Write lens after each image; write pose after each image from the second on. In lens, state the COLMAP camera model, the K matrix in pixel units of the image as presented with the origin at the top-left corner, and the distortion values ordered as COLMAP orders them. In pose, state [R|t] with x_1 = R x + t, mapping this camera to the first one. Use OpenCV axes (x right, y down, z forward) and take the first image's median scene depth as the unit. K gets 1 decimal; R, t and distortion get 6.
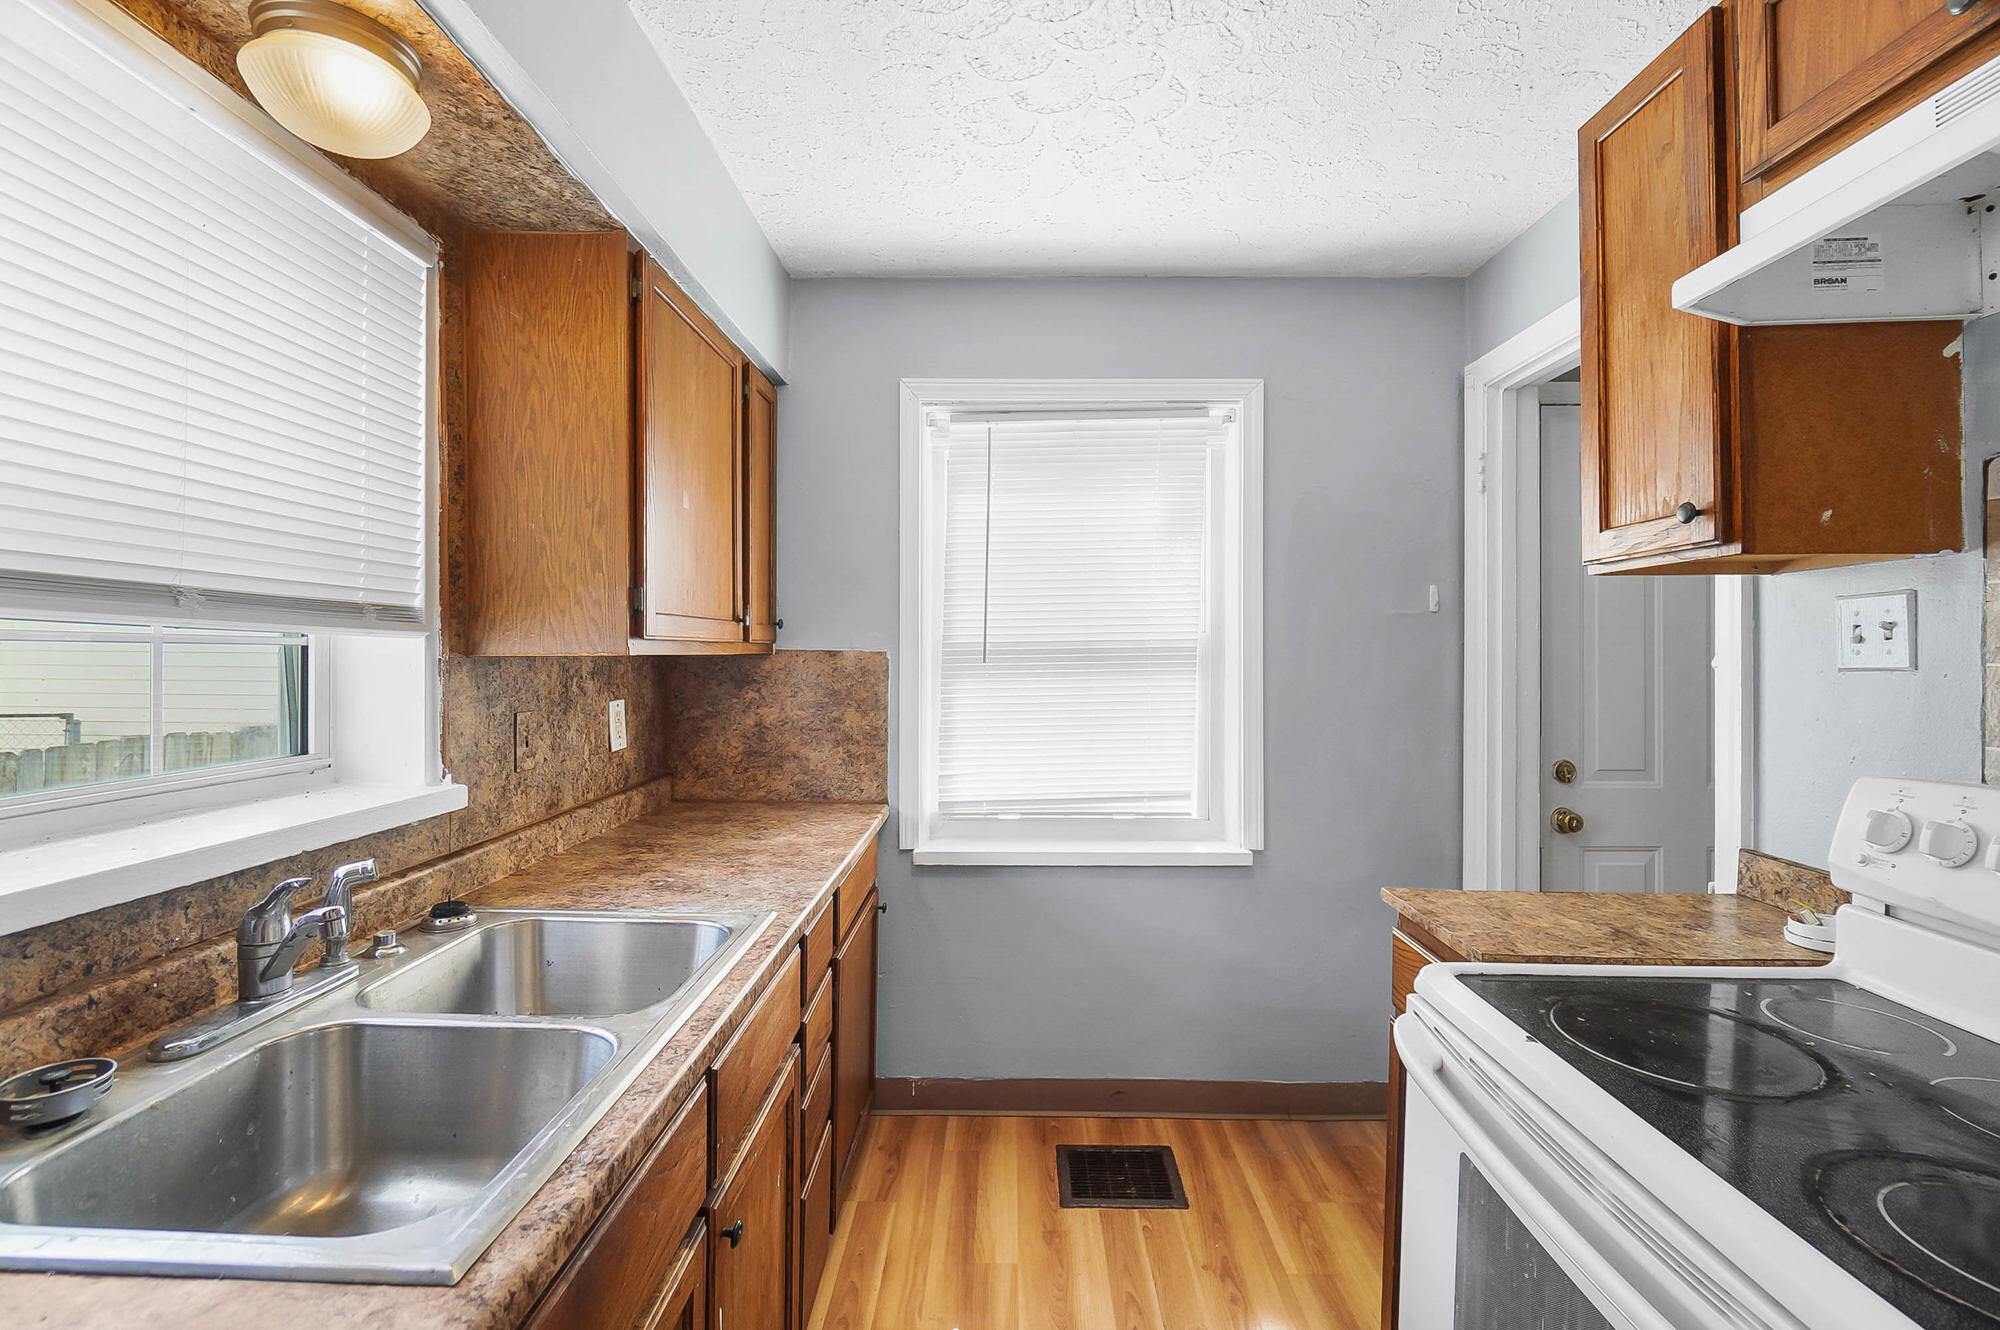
lens RADIAL K [[868.1, 0, 997.6], [0, 868.1, 649.8], [0, 0, 1]] dist [-0.002150, -0.000983]
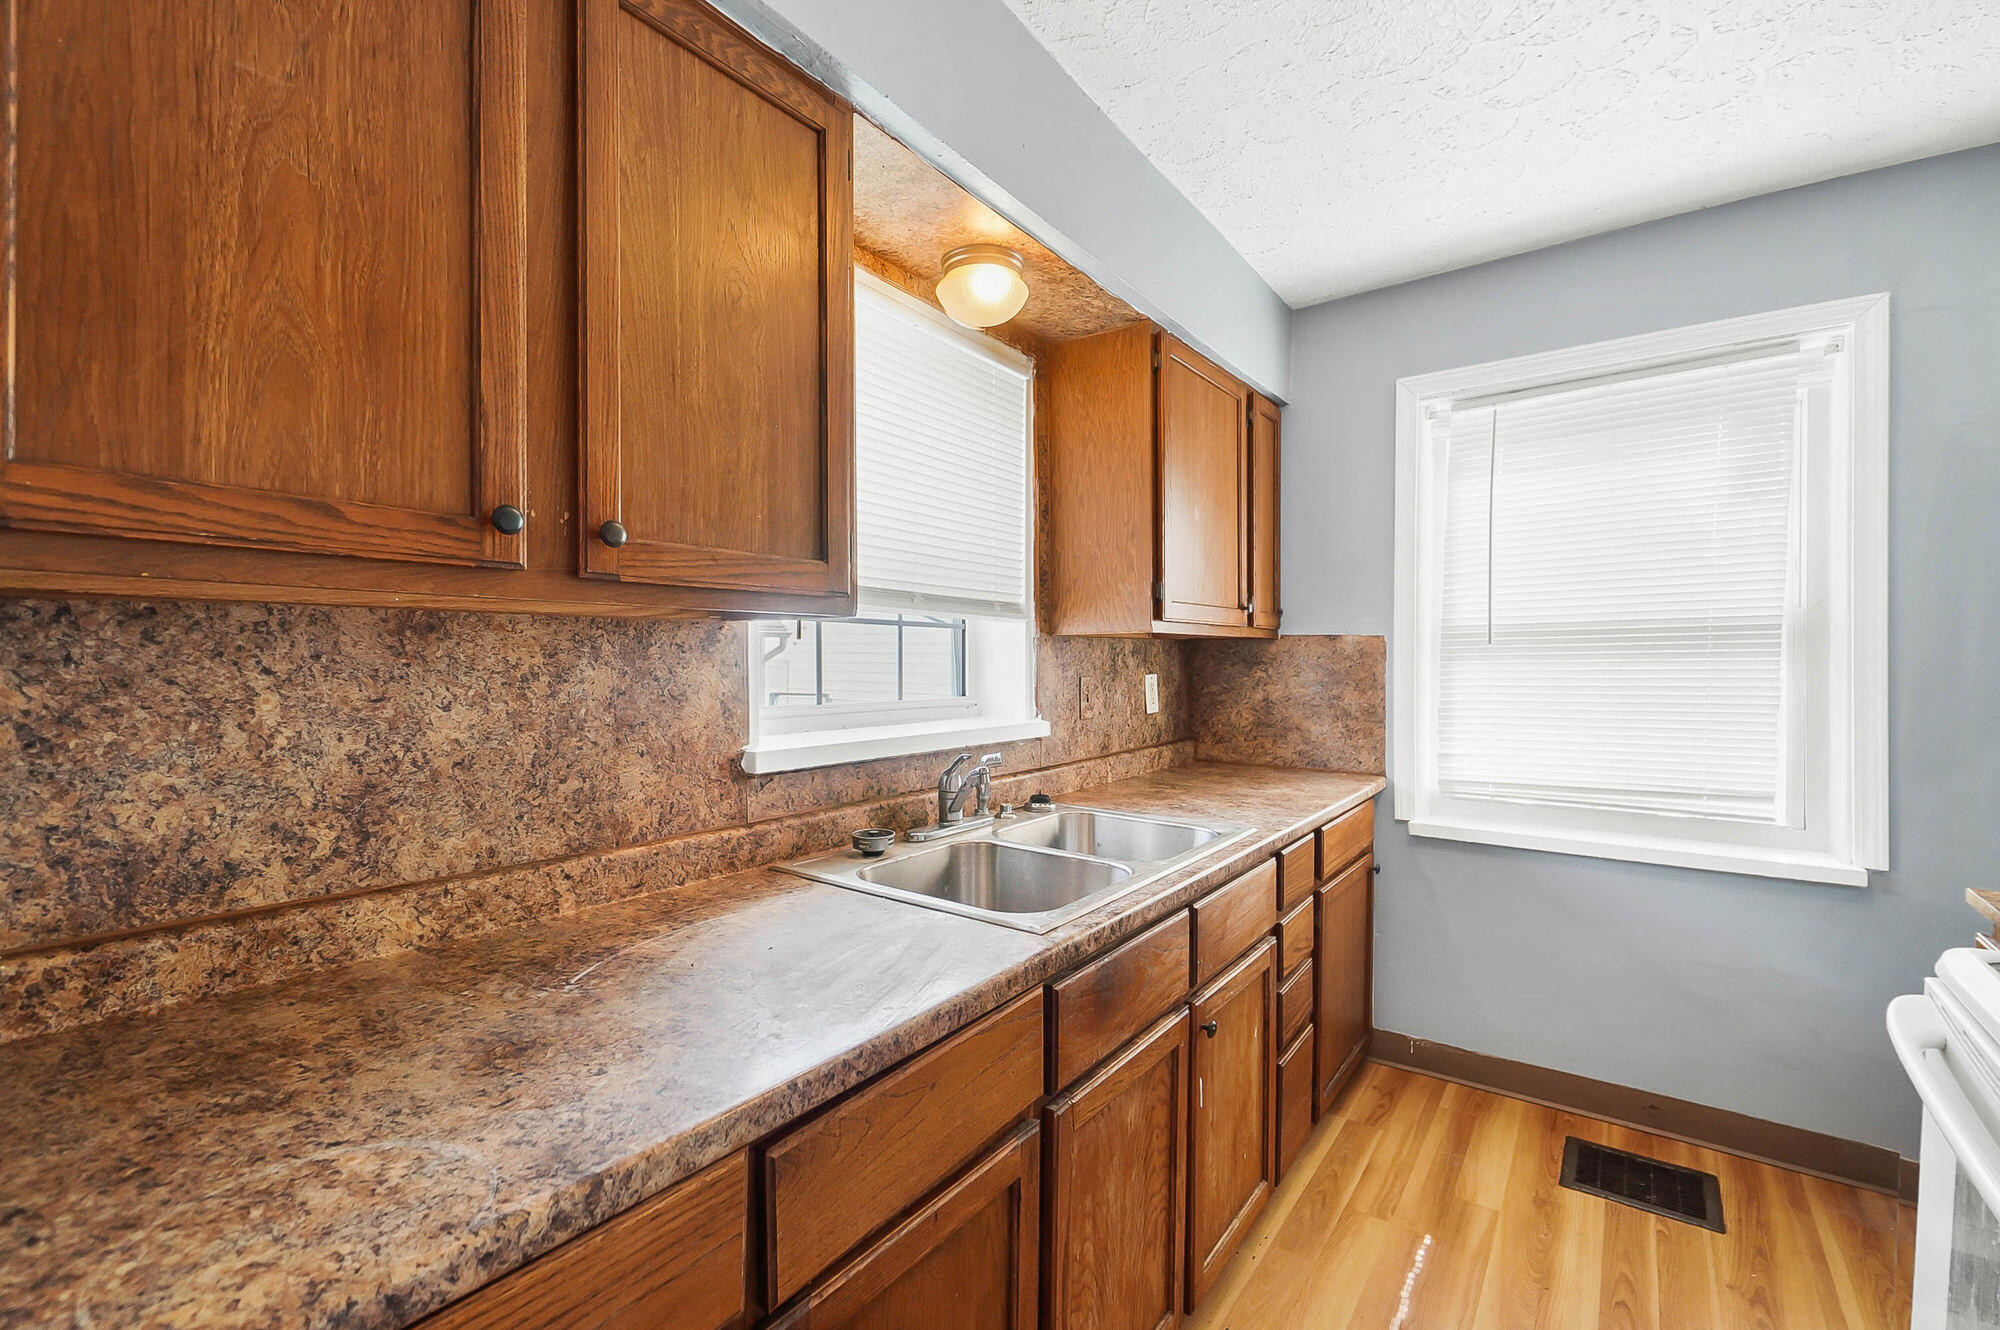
lens RADIAL K [[860.9, 0, 993.4], [0, 860.9, 660.9], [0, 0, 1]] dist [-0.001802, -0.000535]
pose [[0.814182, 0.001372, -0.580609, 0.144414], [0.002789, 0.999976, 0.006273, 0.038692], [0.580604, -0.006726, 0.814159, -0.224684]]
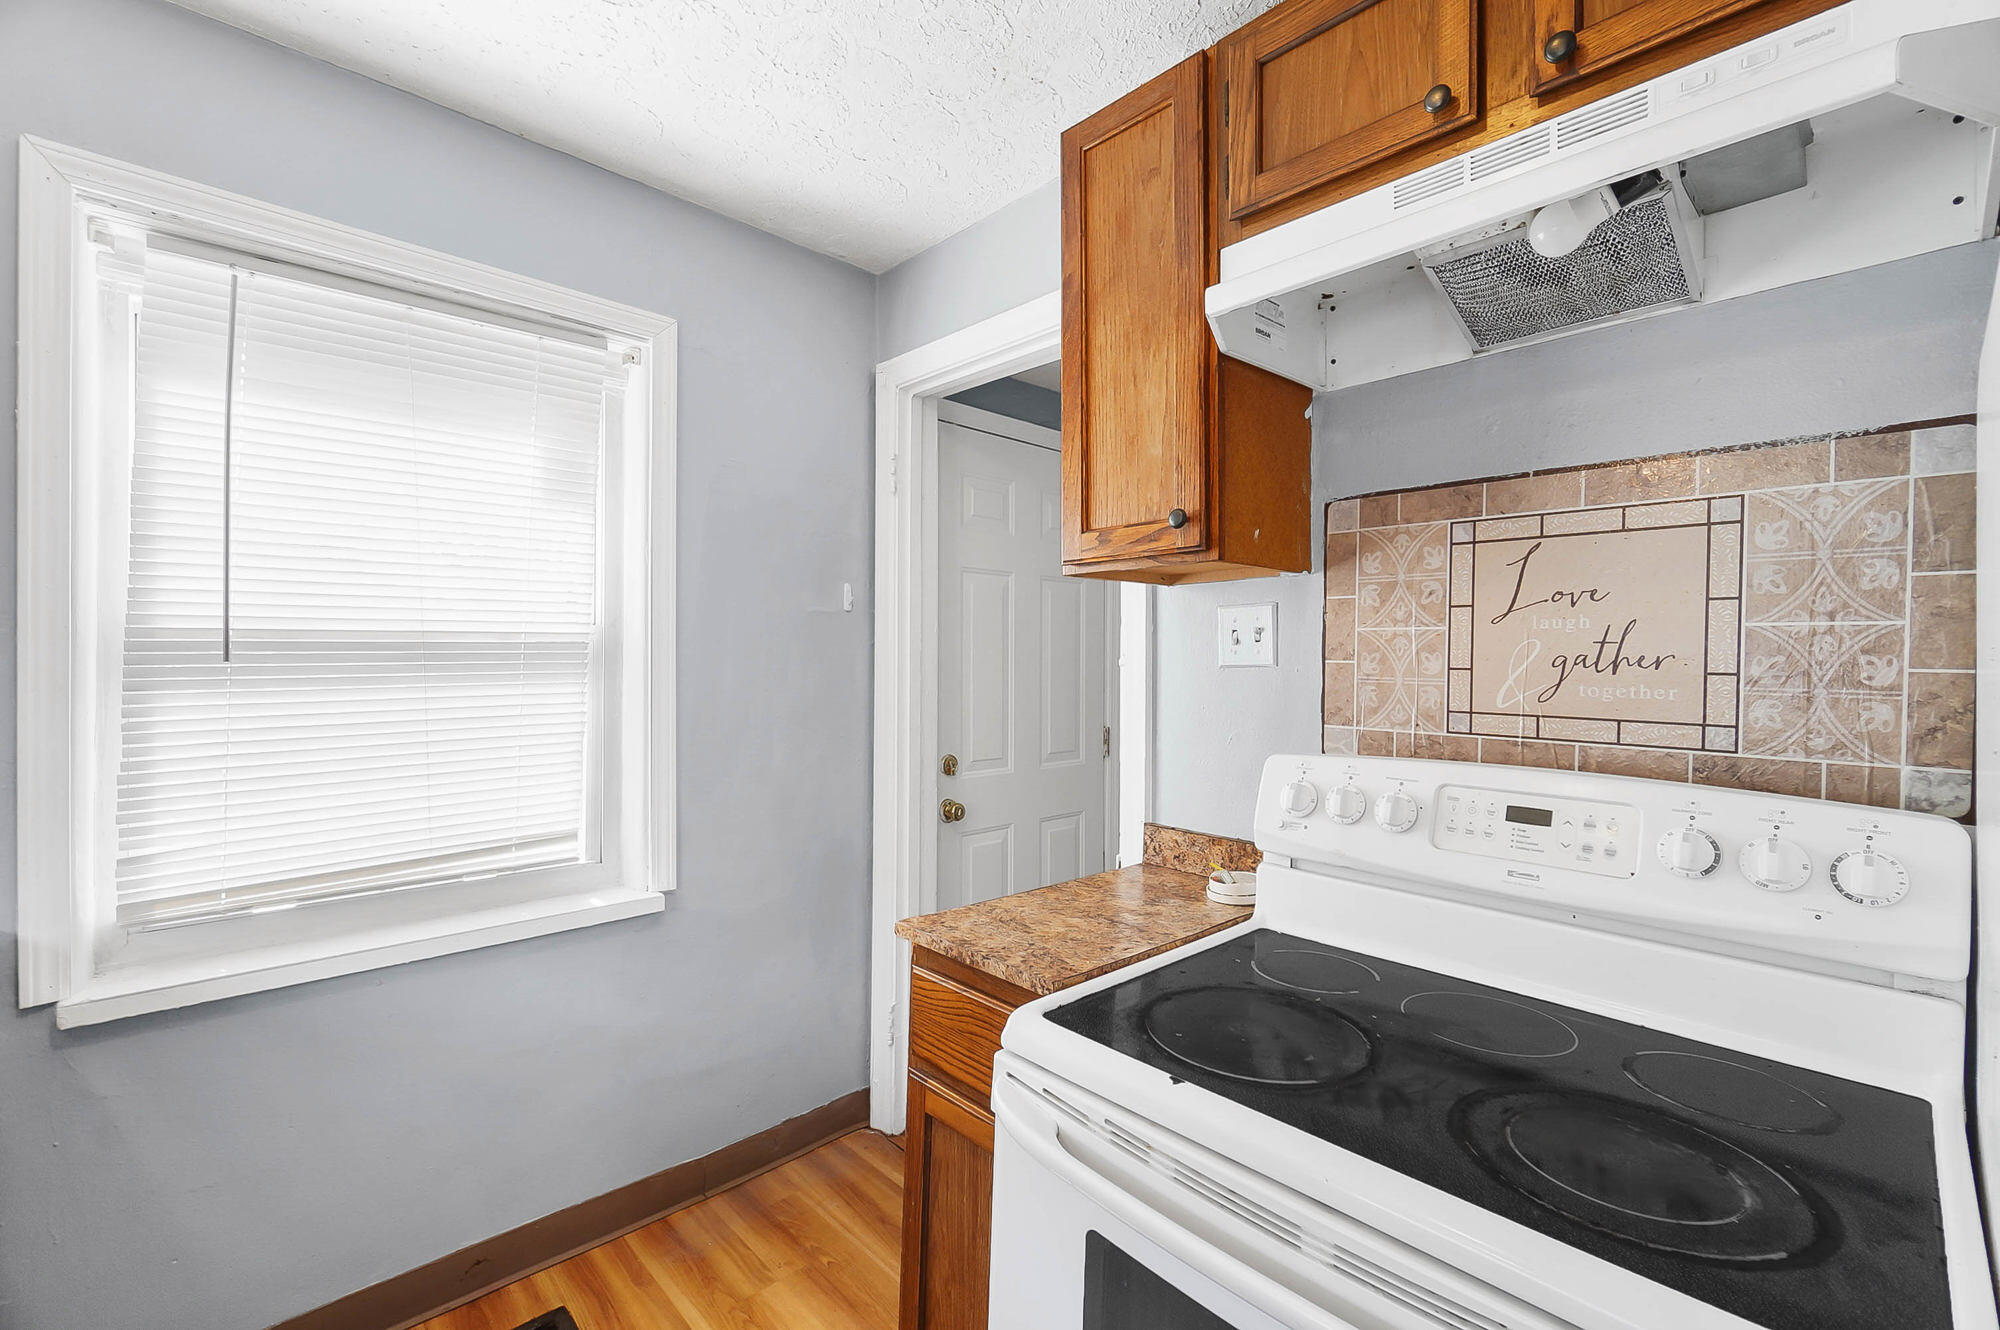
lens RADIAL K [[865.7, 0, 1000.0], [0, 865.7, 665.0], [0, 0, 1]] dist [-0.003054, -0.000905]
pose [[0.714063, 0.000398, 0.700081, -0.075859], [-0.007962, 0.999940, 0.007553, 0.011333], [-0.700036, -0.010967, 0.714023, 0.284874]]
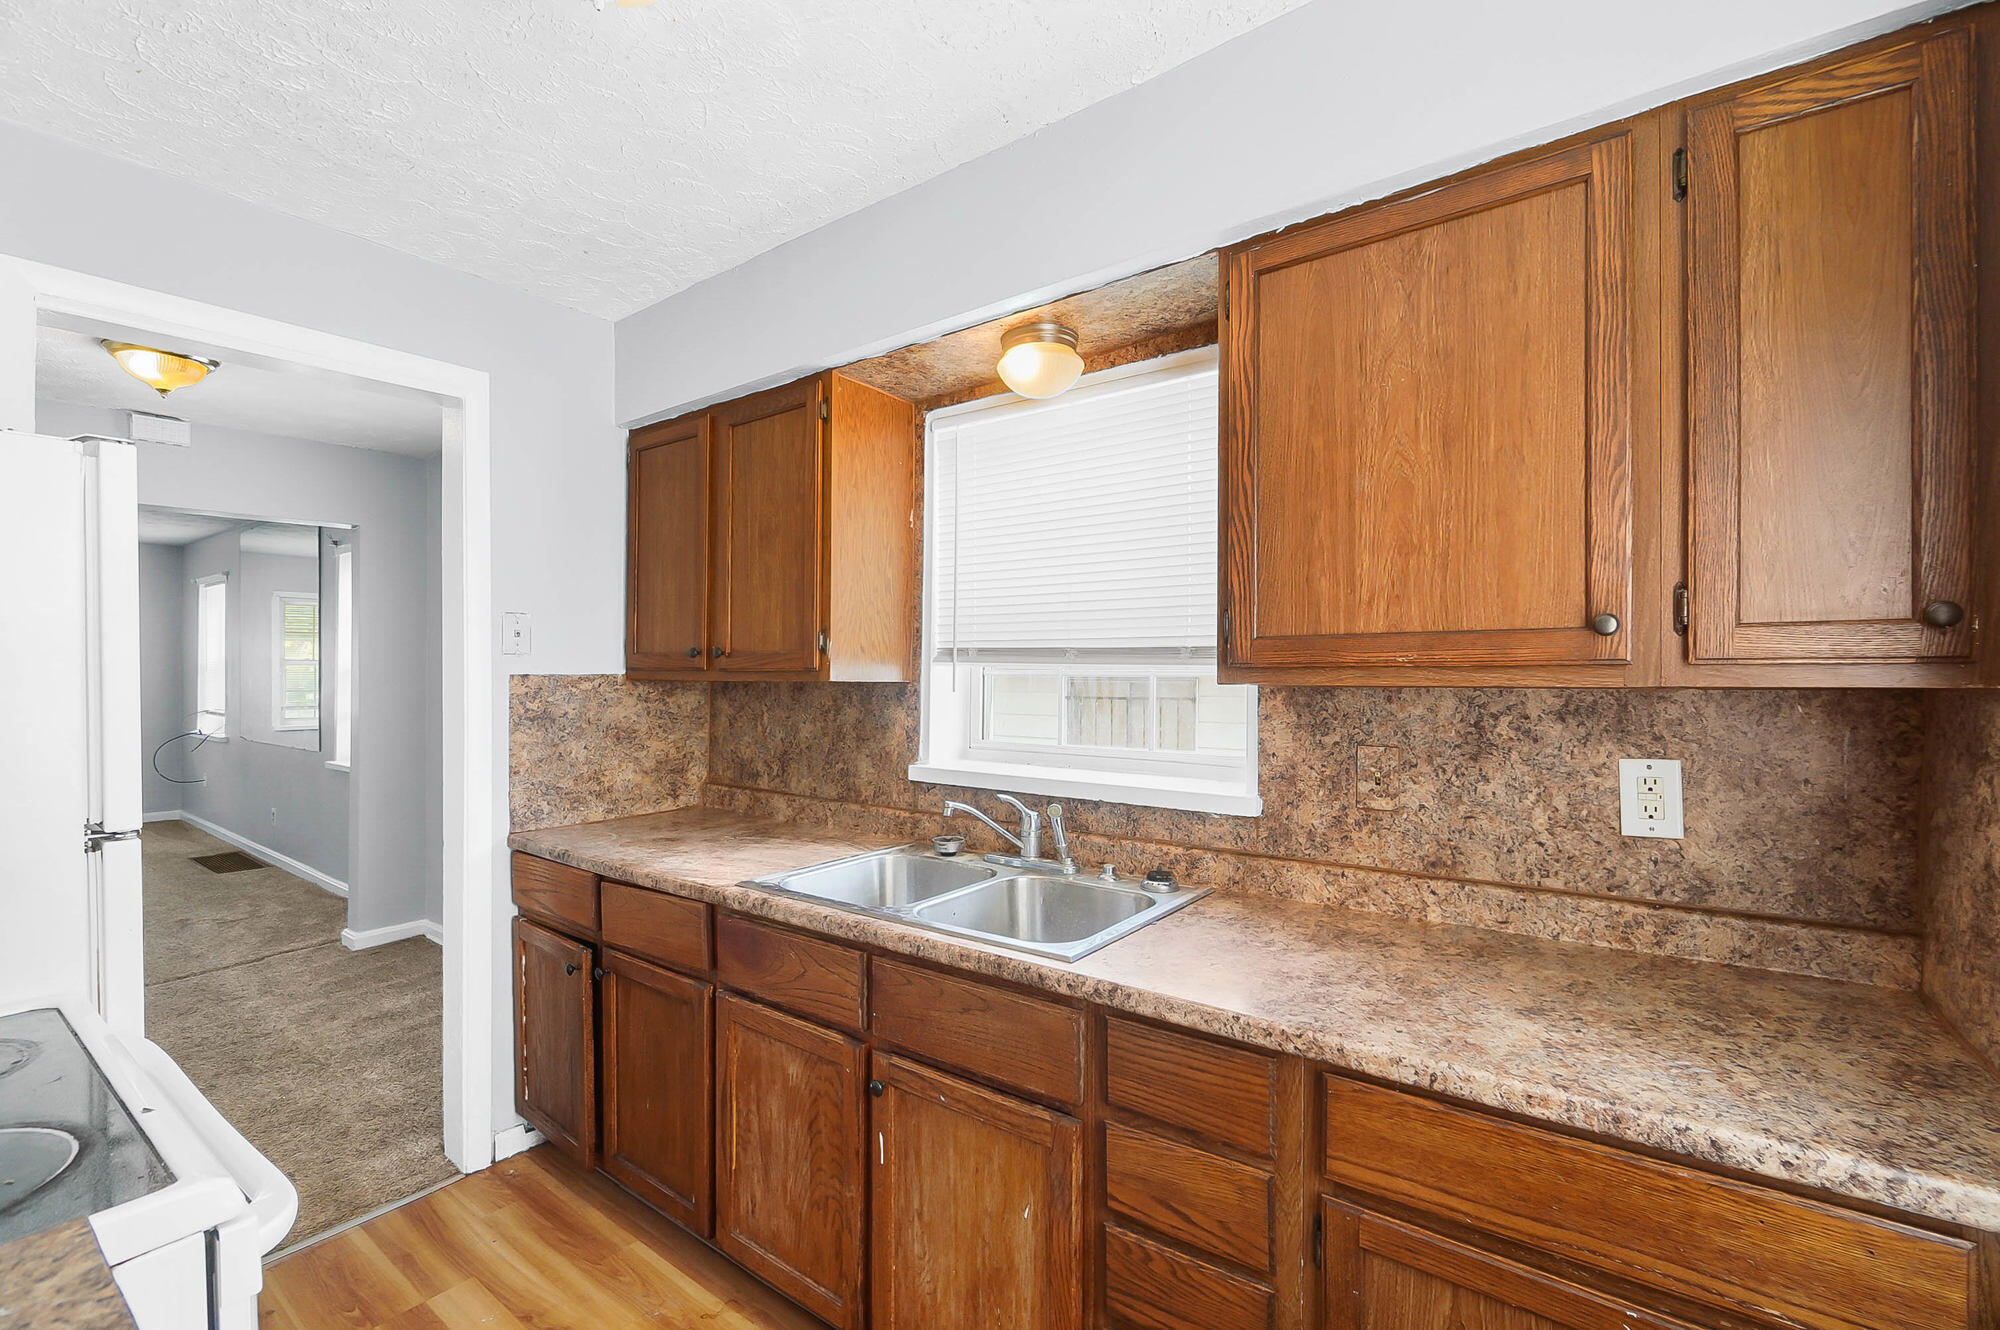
lens RADIAL K [[864.4, 0, 999.6], [0, 864.4, 680.0], [0, 0, 1]] dist [-0.002014, -0.000622]
pose [[-0.589738, -0.003224, -0.807588, 0.469328], [-0.002207, 0.999995, -0.002381, 0.003162], [0.807592, 0.000378, -0.589742, 1.291098]]
